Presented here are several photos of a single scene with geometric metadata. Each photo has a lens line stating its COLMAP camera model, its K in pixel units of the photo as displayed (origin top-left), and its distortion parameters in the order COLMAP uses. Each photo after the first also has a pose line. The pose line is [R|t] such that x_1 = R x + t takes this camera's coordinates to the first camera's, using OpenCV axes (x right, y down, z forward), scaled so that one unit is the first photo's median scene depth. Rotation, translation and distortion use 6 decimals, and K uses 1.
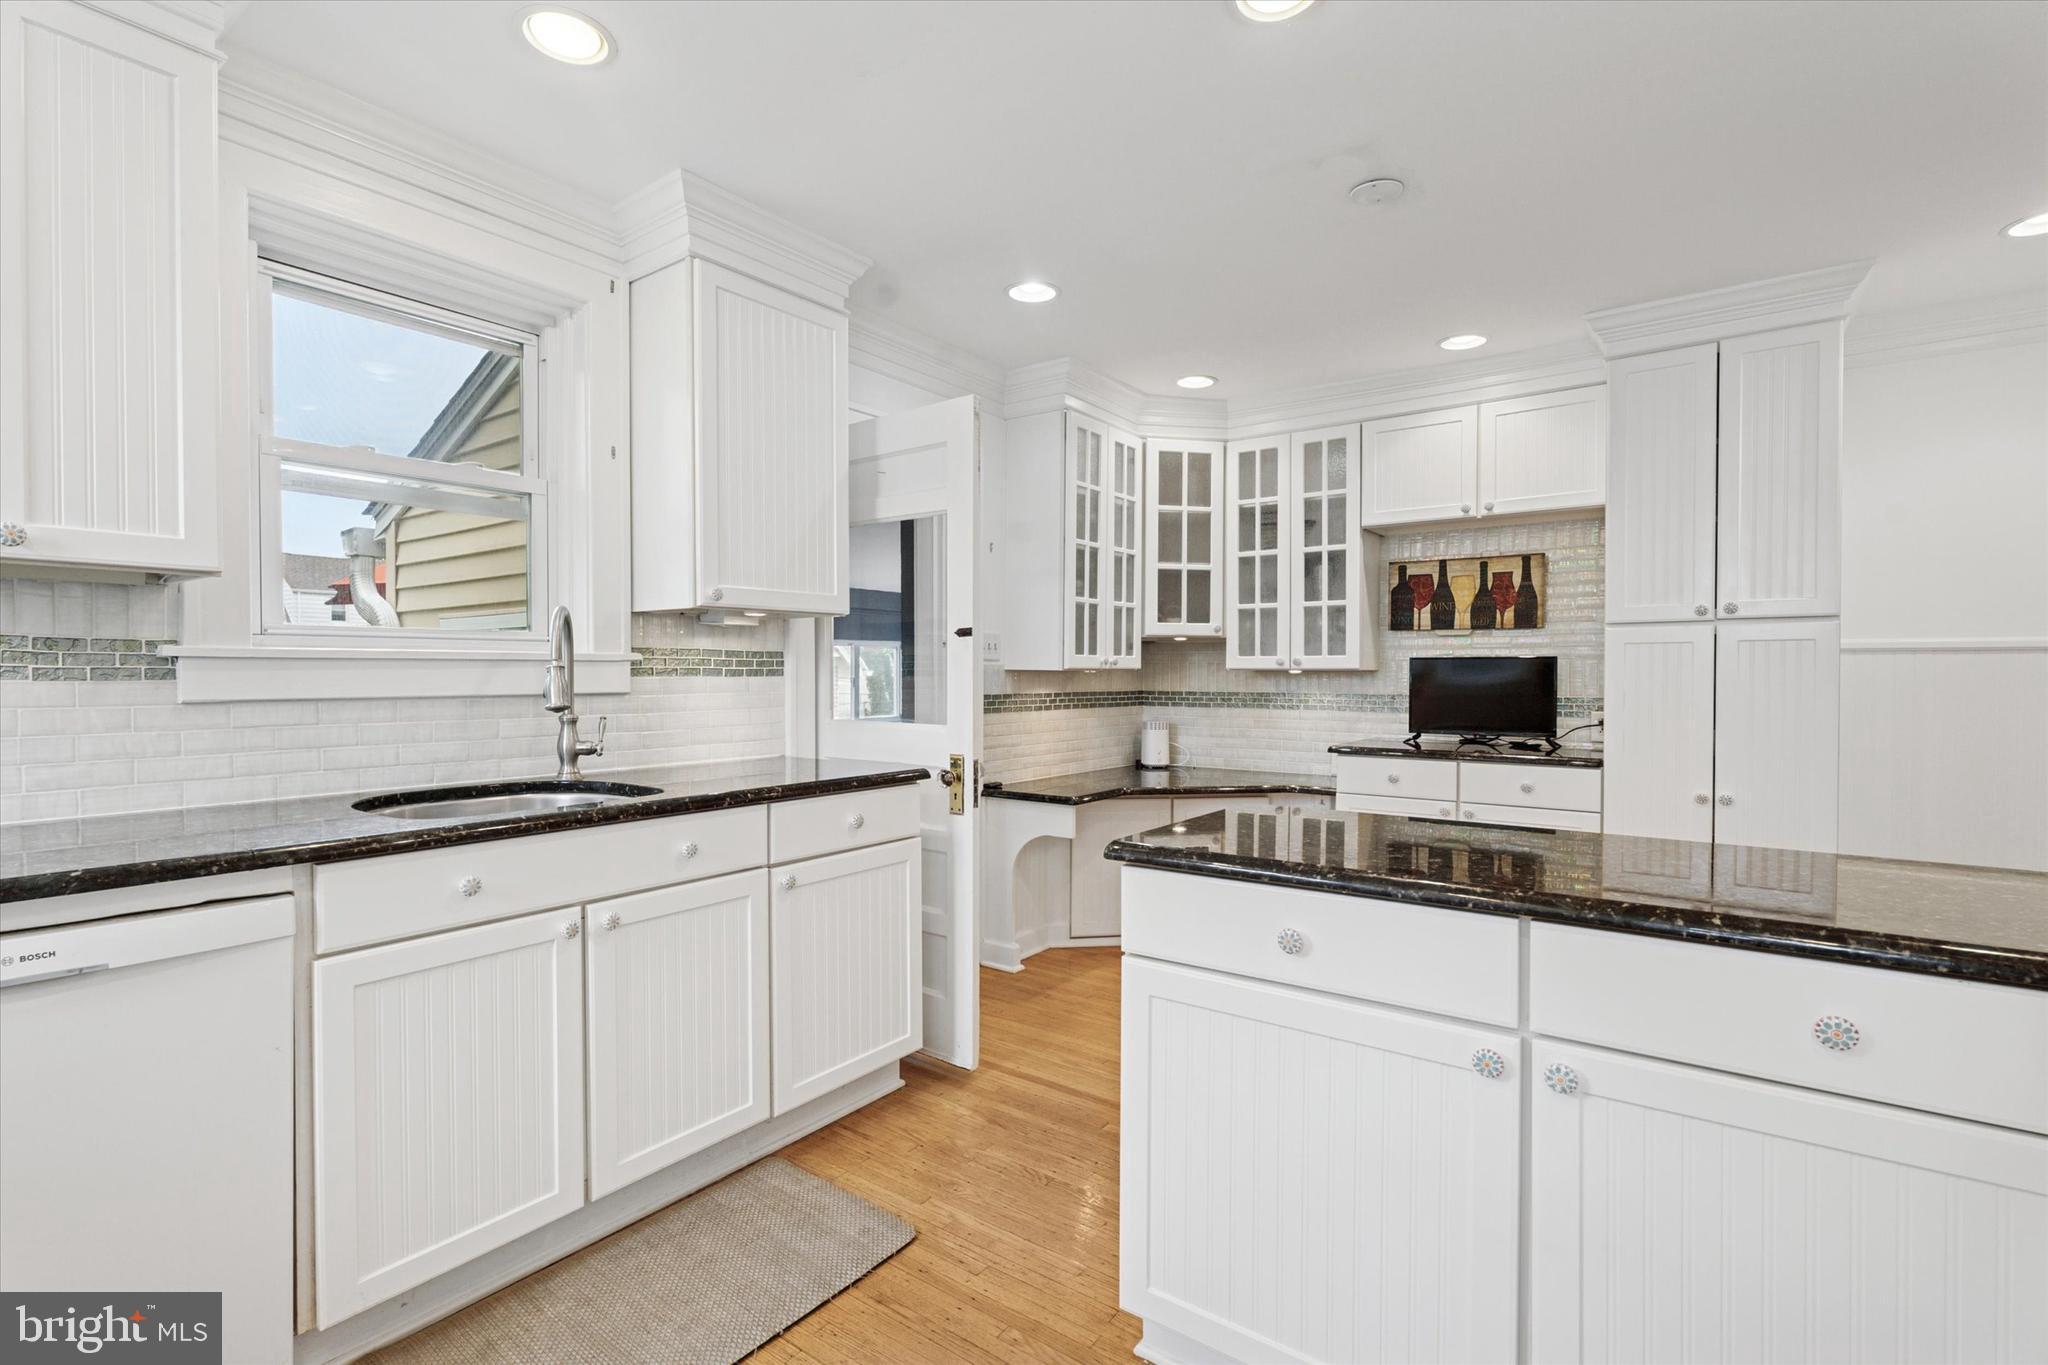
lens RADIAL K [[934.7, 0, 1025.5], [0, 934.7, 677.6], [0, 0, 1]] dist [0.000422, -0.004317]
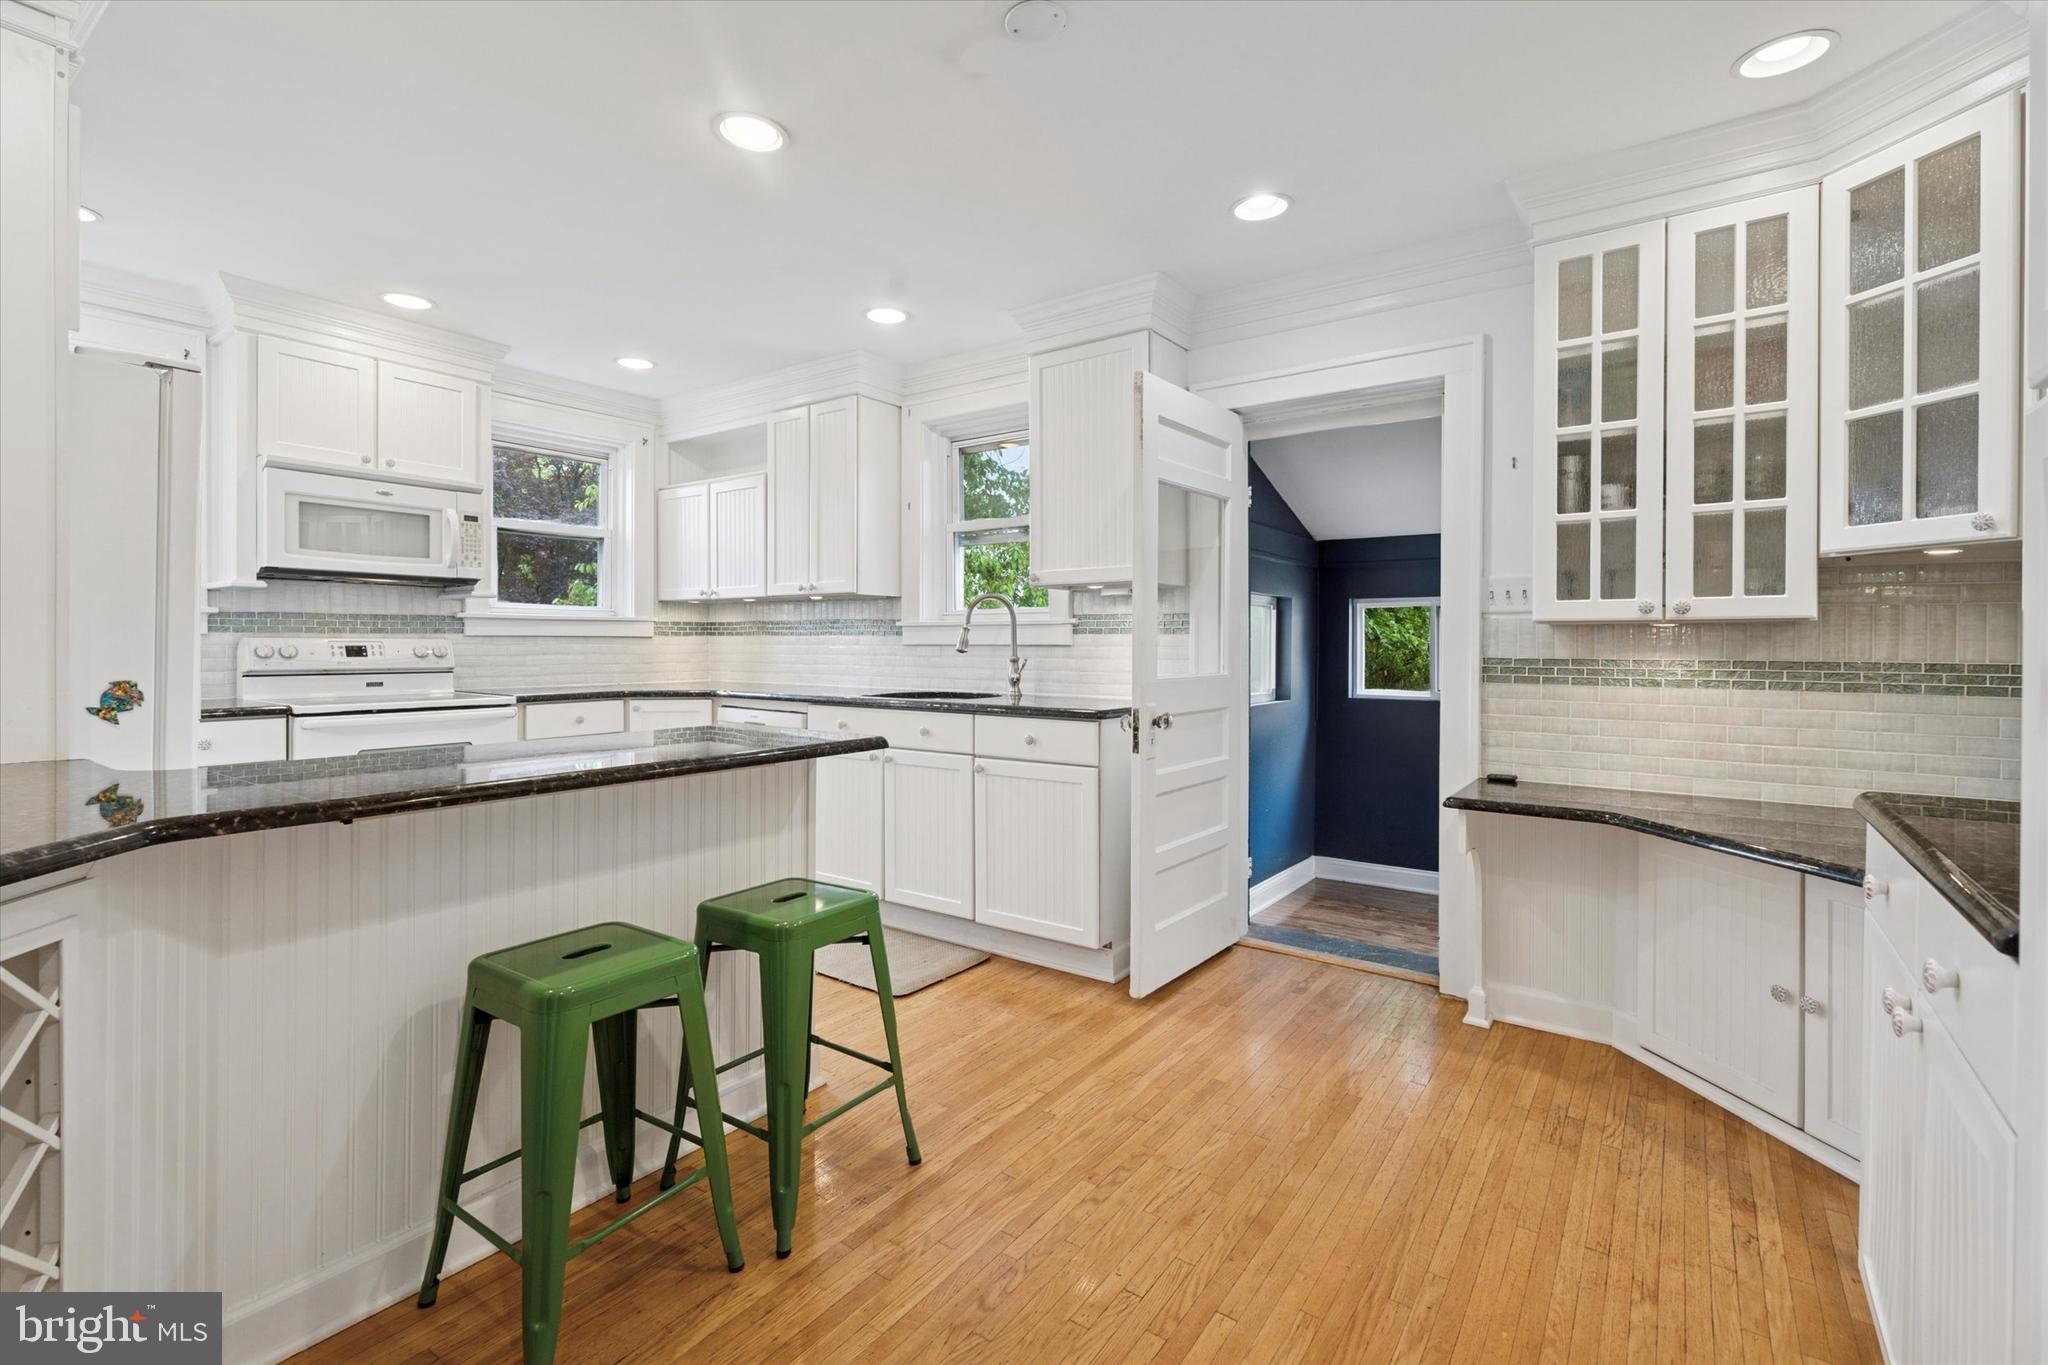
lens RADIAL K [[934.7, 0, 1008.4], [0, 934.7, 640.9], [0, 0, 1]] dist [0.000422, -0.004317]
pose [[0.002262, 0.009157, -0.999956, 0.817649], [0.000210, 0.999958, 0.009157, -0.003105], [0.999997, -0.000230, 0.002260, 0.680833]]
